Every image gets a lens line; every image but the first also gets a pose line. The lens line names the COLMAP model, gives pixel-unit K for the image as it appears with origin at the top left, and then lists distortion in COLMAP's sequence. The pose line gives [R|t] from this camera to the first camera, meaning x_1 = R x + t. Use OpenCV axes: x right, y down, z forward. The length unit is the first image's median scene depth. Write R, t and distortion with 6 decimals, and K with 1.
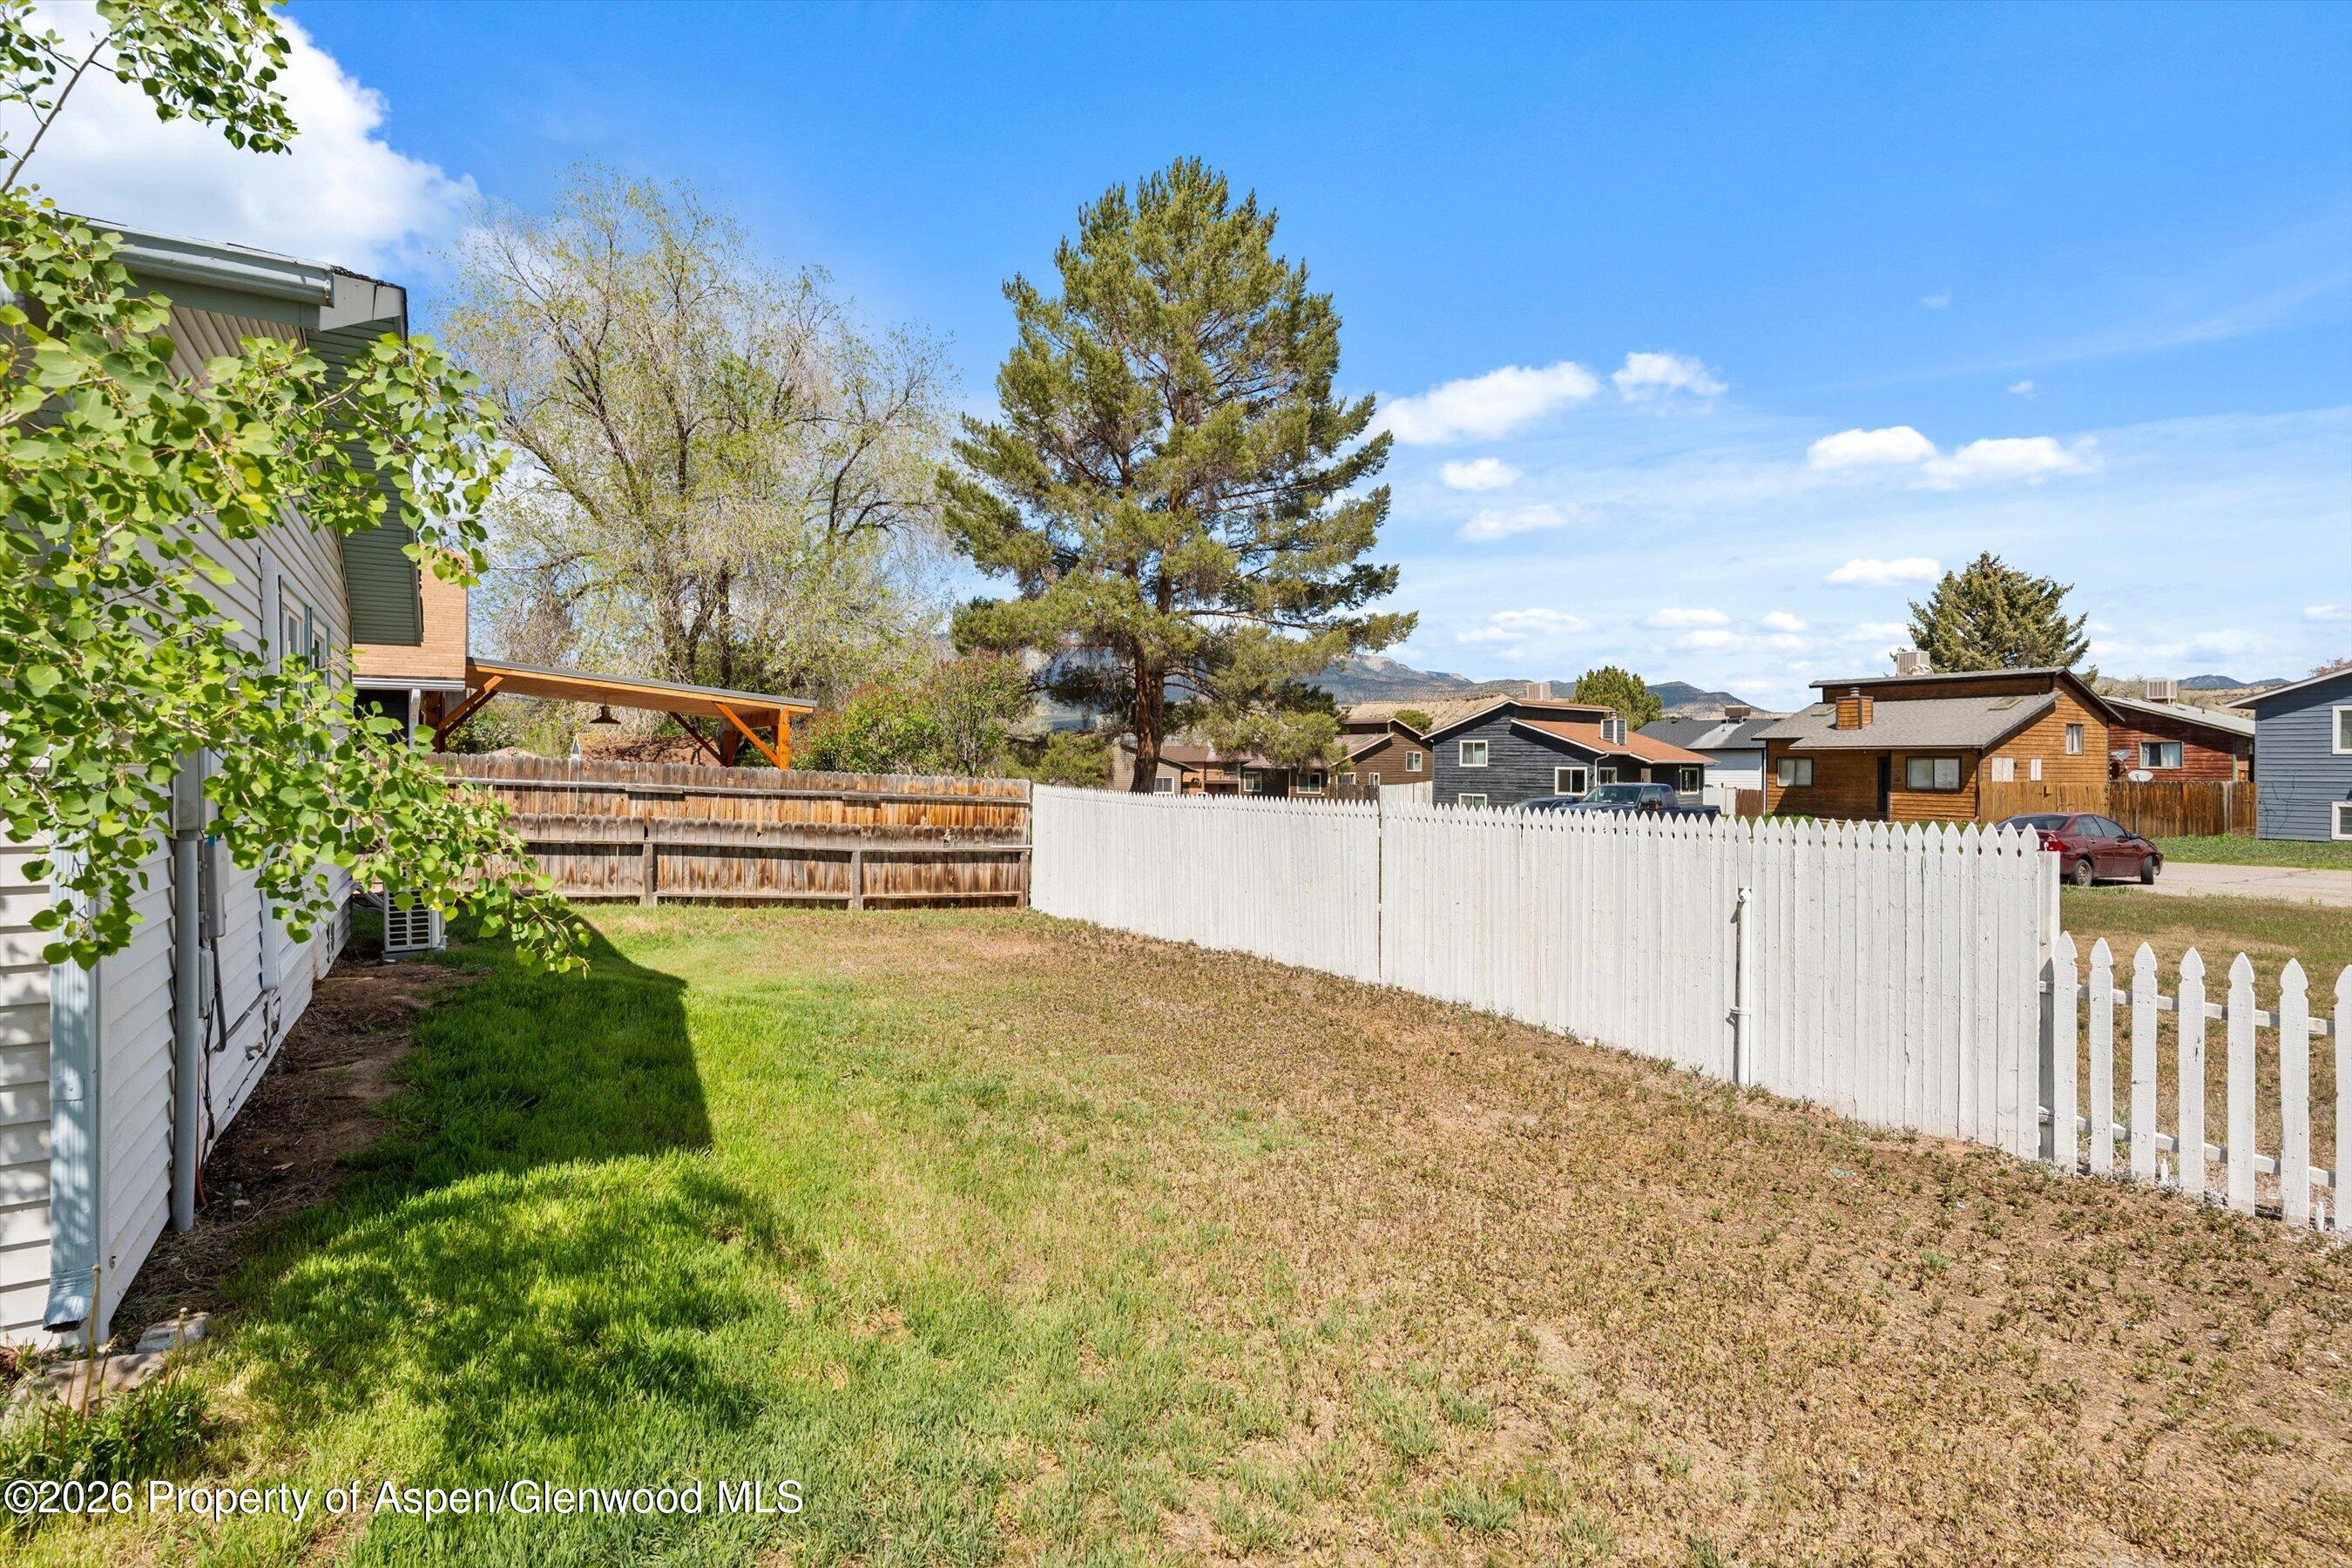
lens RADIAL K [[1128.5, 0, 1180.0], [0, 1128.5, 773.1], [0, 0, 1]] dist [-0.006768, 0.002654]
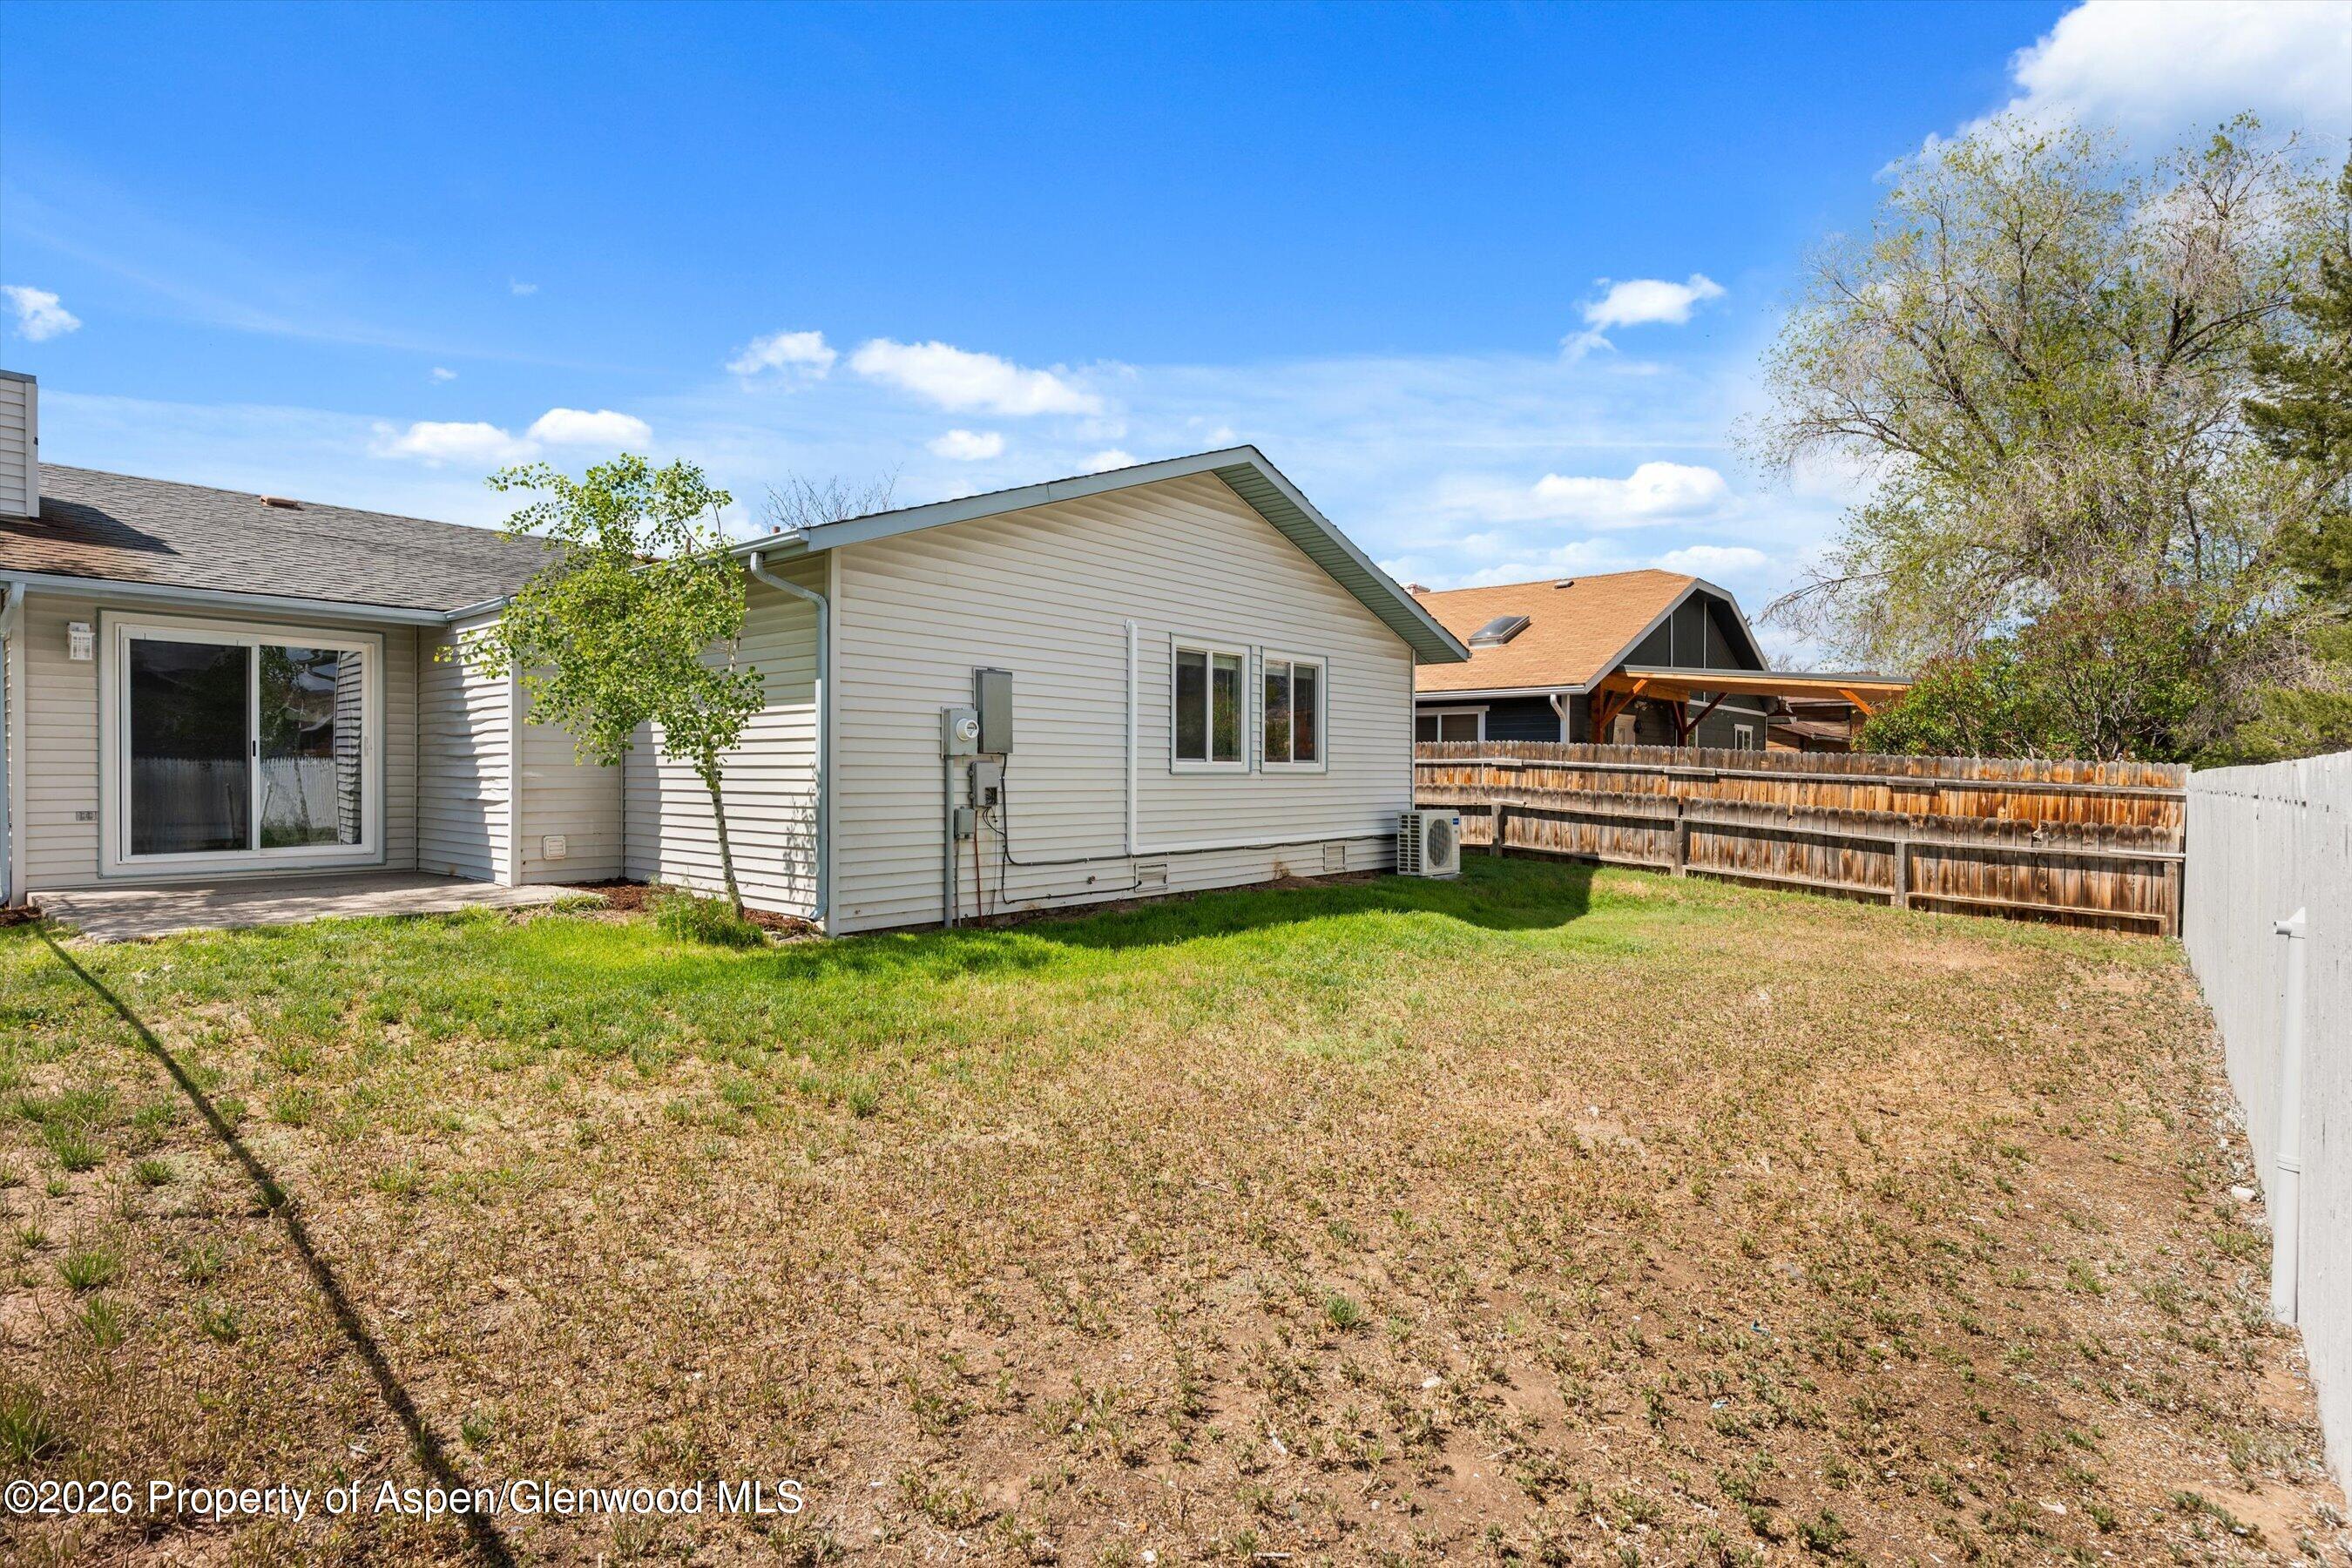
lens RADIAL K [[1128.5, 0, 1178.8], [0, 1128.5, 779.2], [0, 0, 1]] dist [-0.006768, 0.002654]
pose [[0.306164, 0.004488, -0.951968, 0.398200], [-0.007588, 0.999969, 0.002274, 0.021501], [0.951949, 0.006527, 0.306188, 0.181624]]
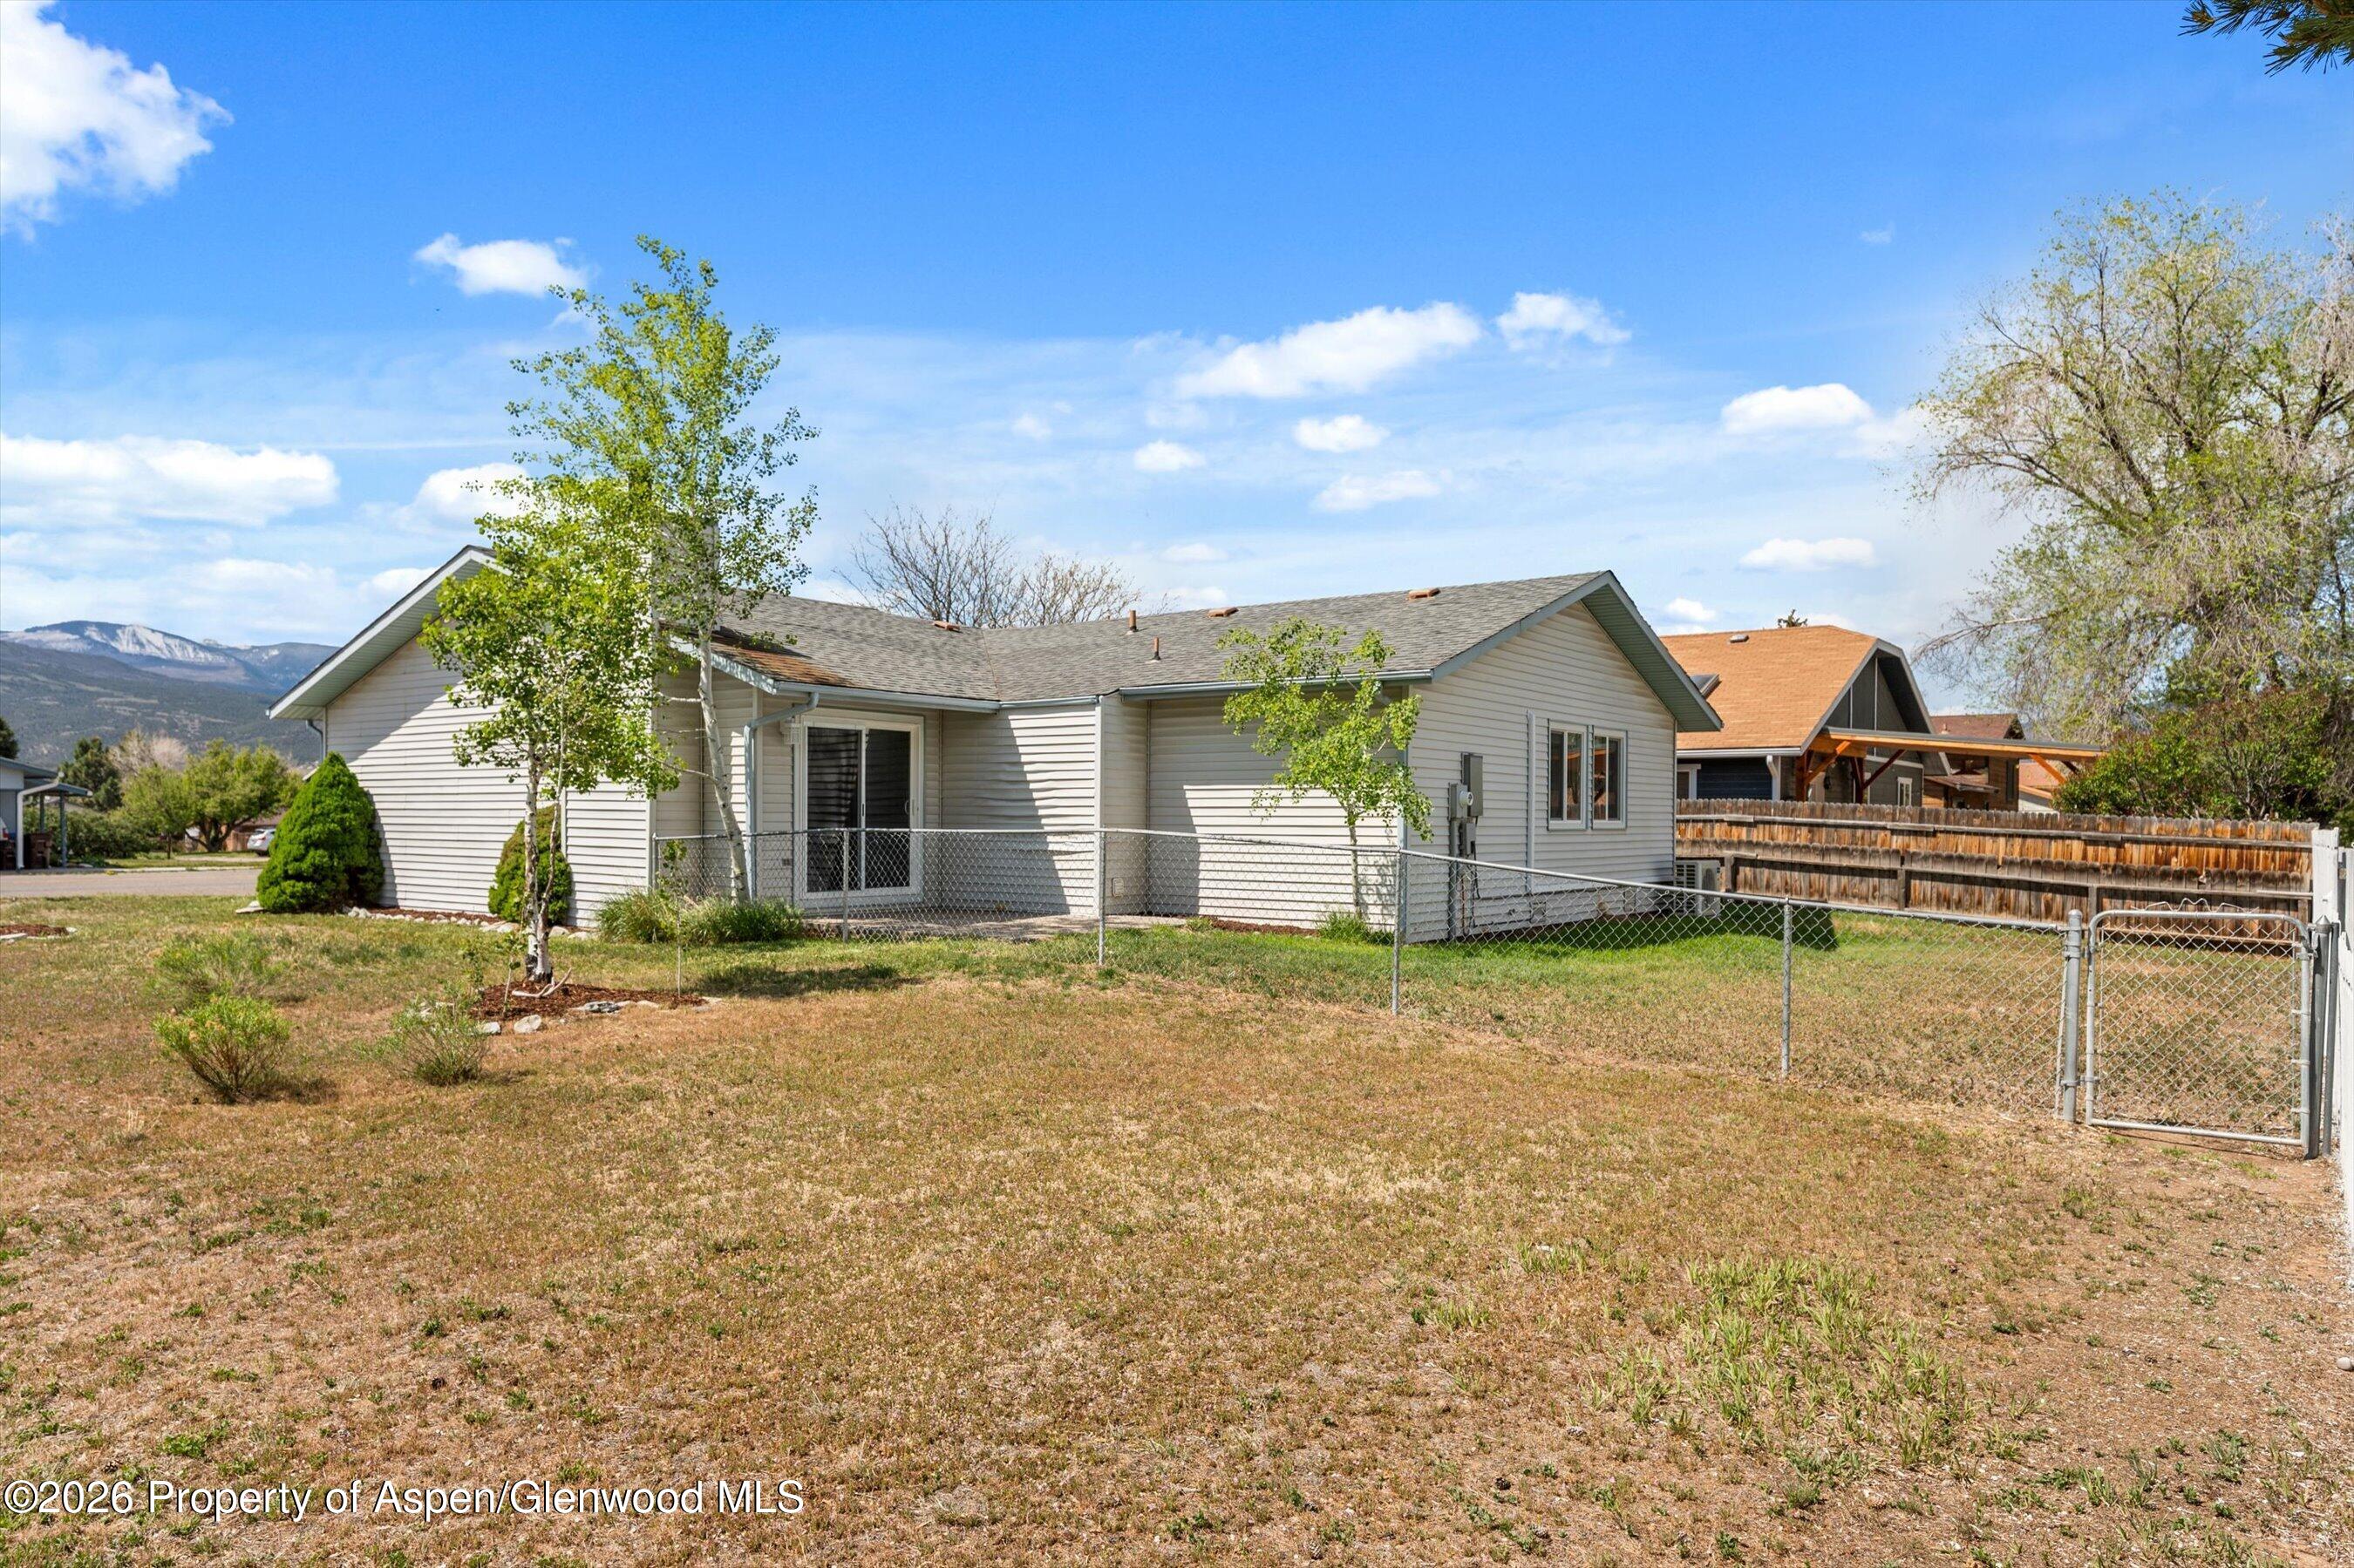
lens RADIAL K [[1510.1, 0, 1135.6], [0, 1510.1, 849.3], [0, 0, 1]] dist [-0.007342, -0.003894]
pose [[0.353897, 0.017289, -0.935125, 0.758314], [-0.008427, 0.999847, 0.015296, 0.019083], [0.935246, 0.002467, 0.353989, -0.385560]]
